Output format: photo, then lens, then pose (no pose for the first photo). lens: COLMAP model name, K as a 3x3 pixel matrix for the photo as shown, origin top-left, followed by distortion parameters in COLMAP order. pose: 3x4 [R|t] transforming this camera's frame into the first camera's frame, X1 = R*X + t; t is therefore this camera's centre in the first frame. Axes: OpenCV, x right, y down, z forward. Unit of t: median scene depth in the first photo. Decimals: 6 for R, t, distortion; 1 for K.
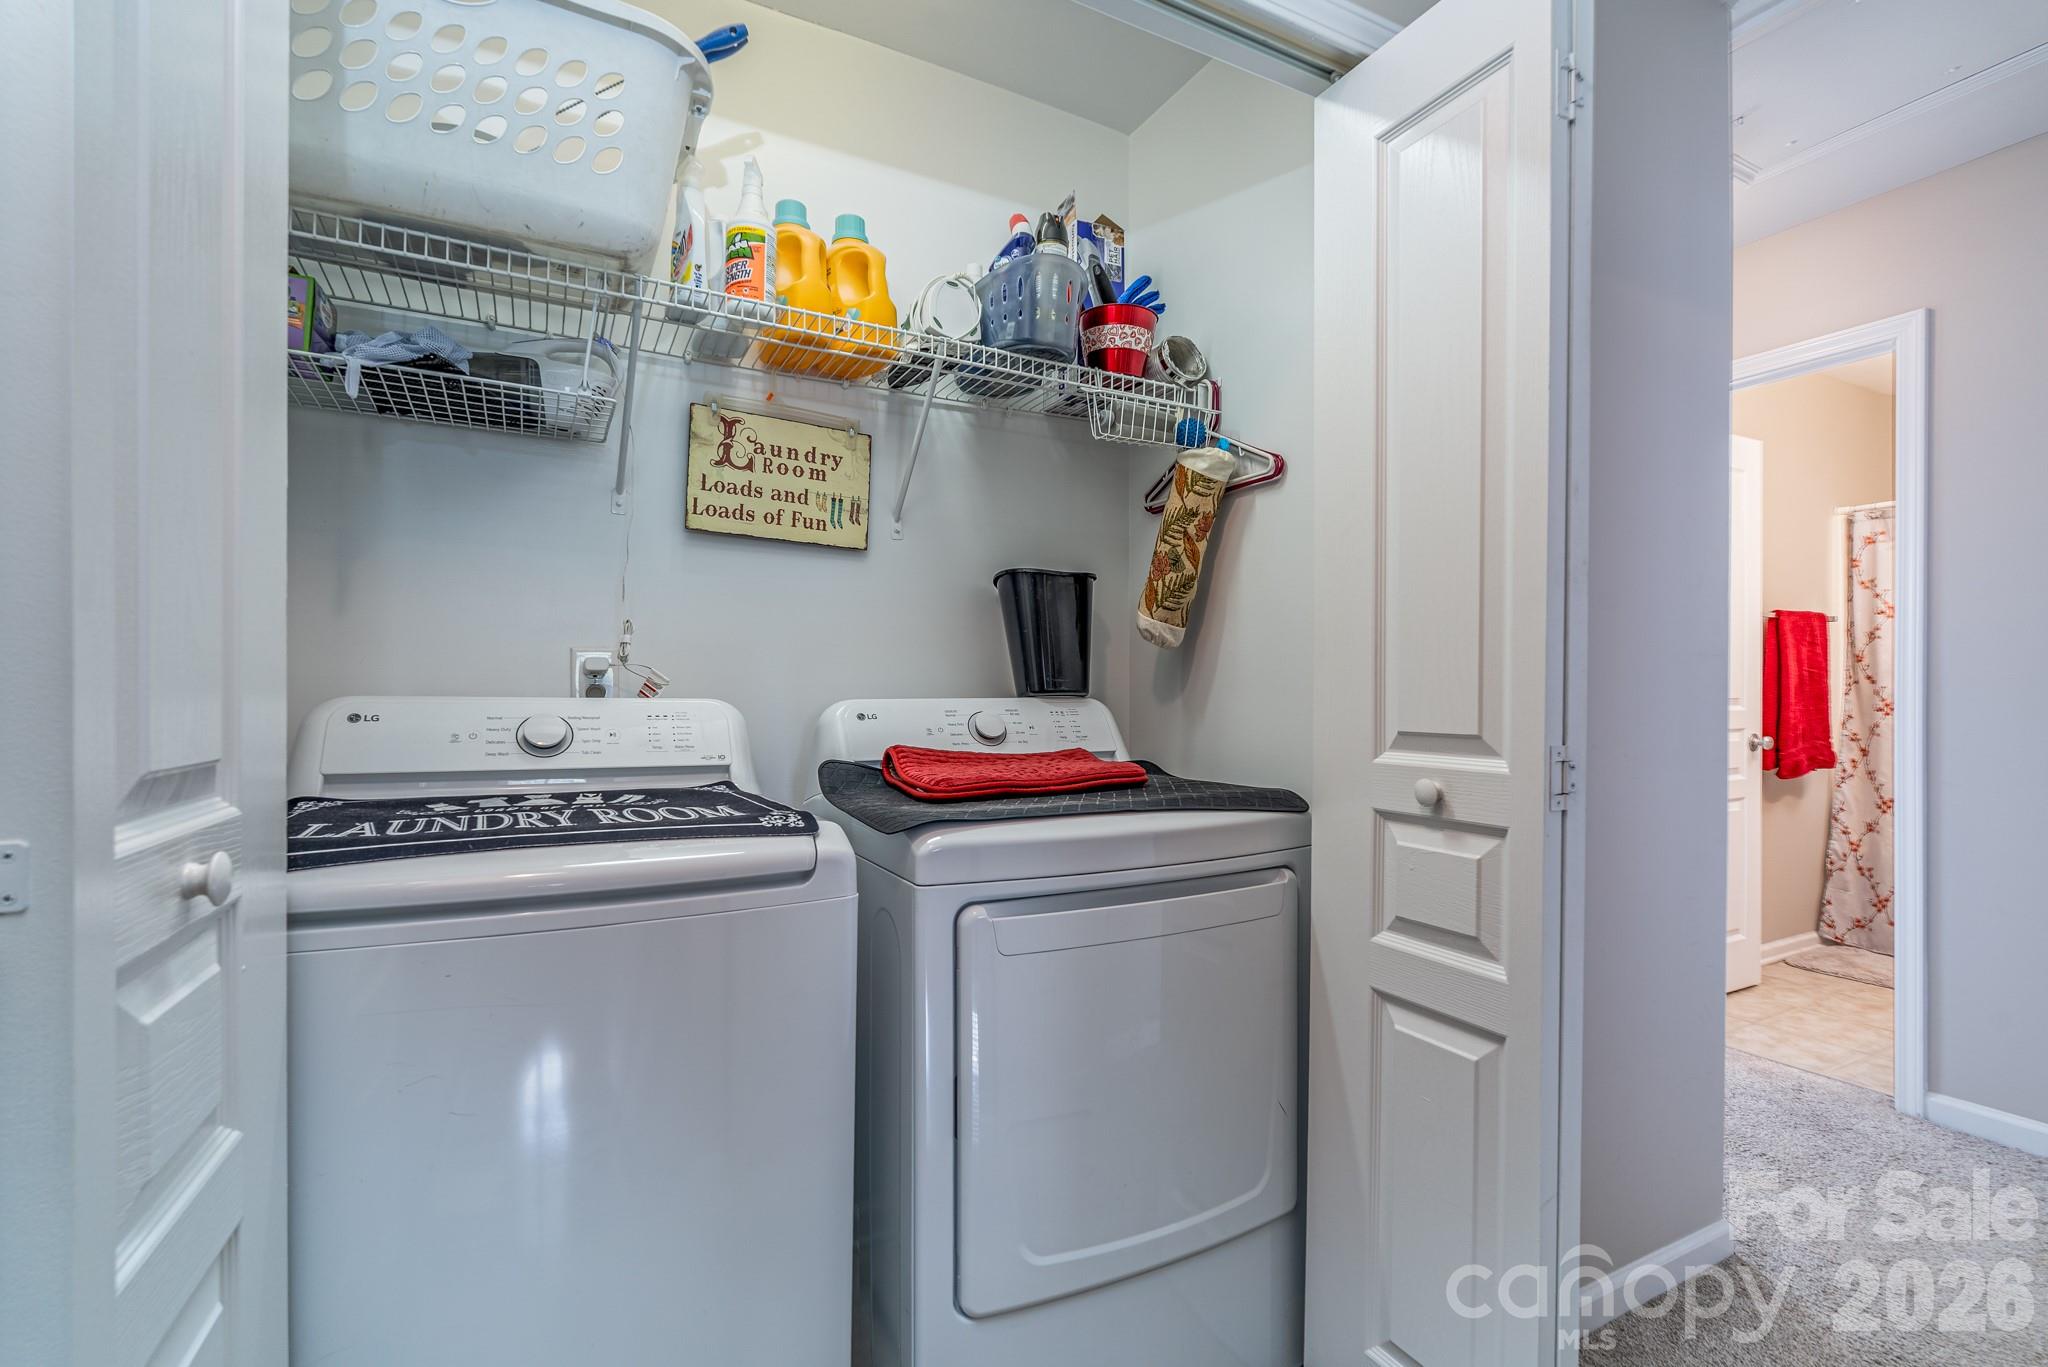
lens RADIAL K [[928.1, 0, 1021.6], [0, 928.1, 684.1], [0, 0, 1]] dist [-0.001281, -0.000065]
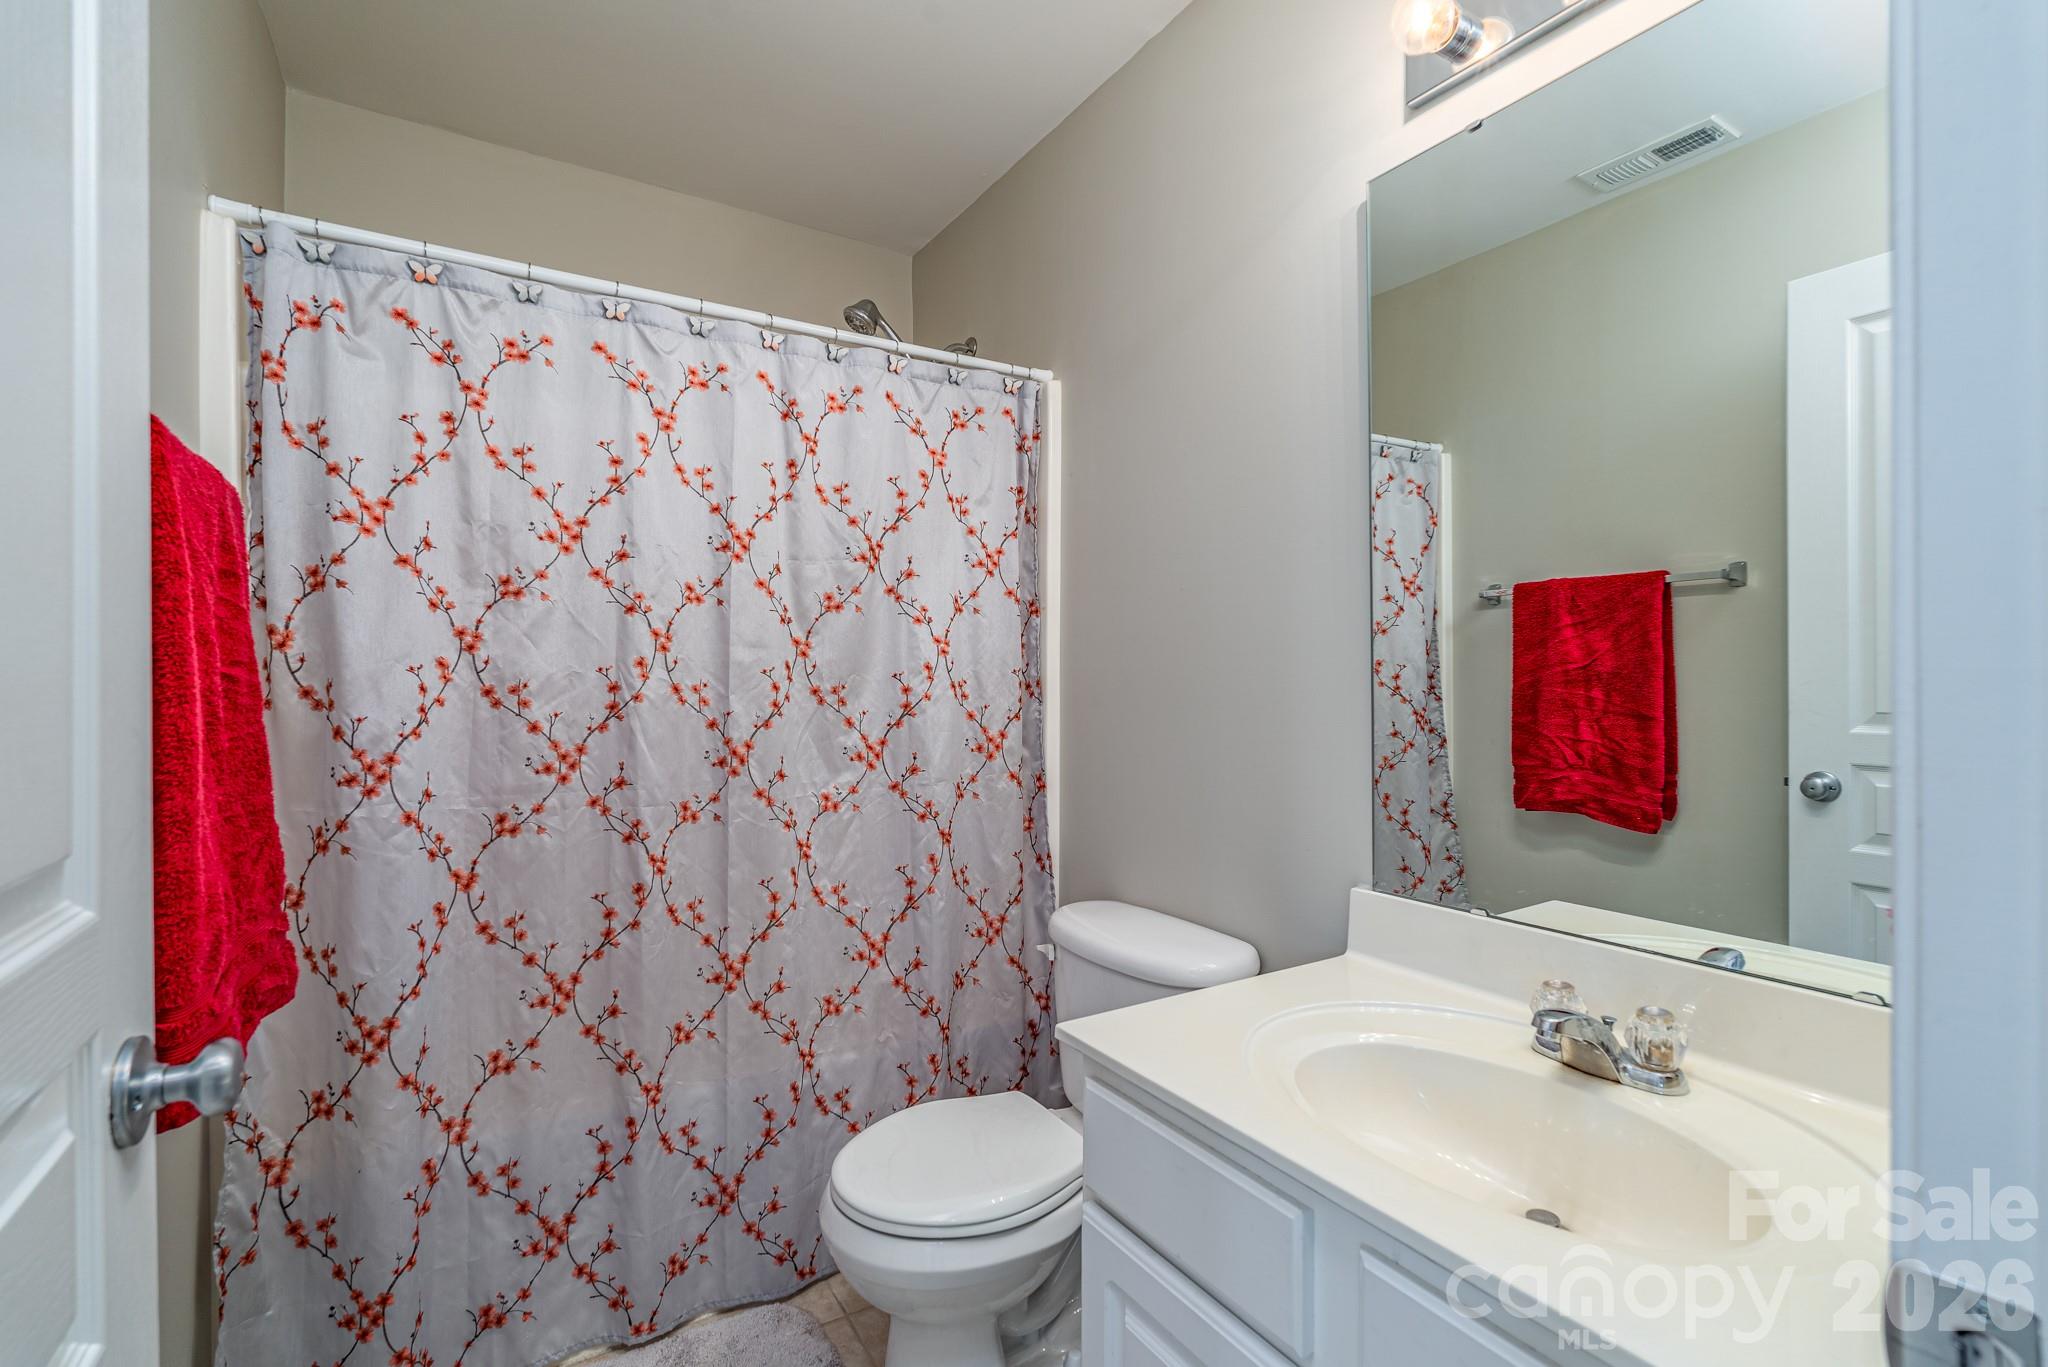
lens RADIAL K [[928.1, 0, 1016.9], [0, 928.1, 694.5], [0, 0, 1]] dist [-0.001281, -0.000065]
pose [[-0.043769, -0.003742, 0.999035, 0.536832], [0.004325, 0.999983, 0.003935, -0.006521], [-0.999032, 0.004493, -0.043752, 0.736692]]
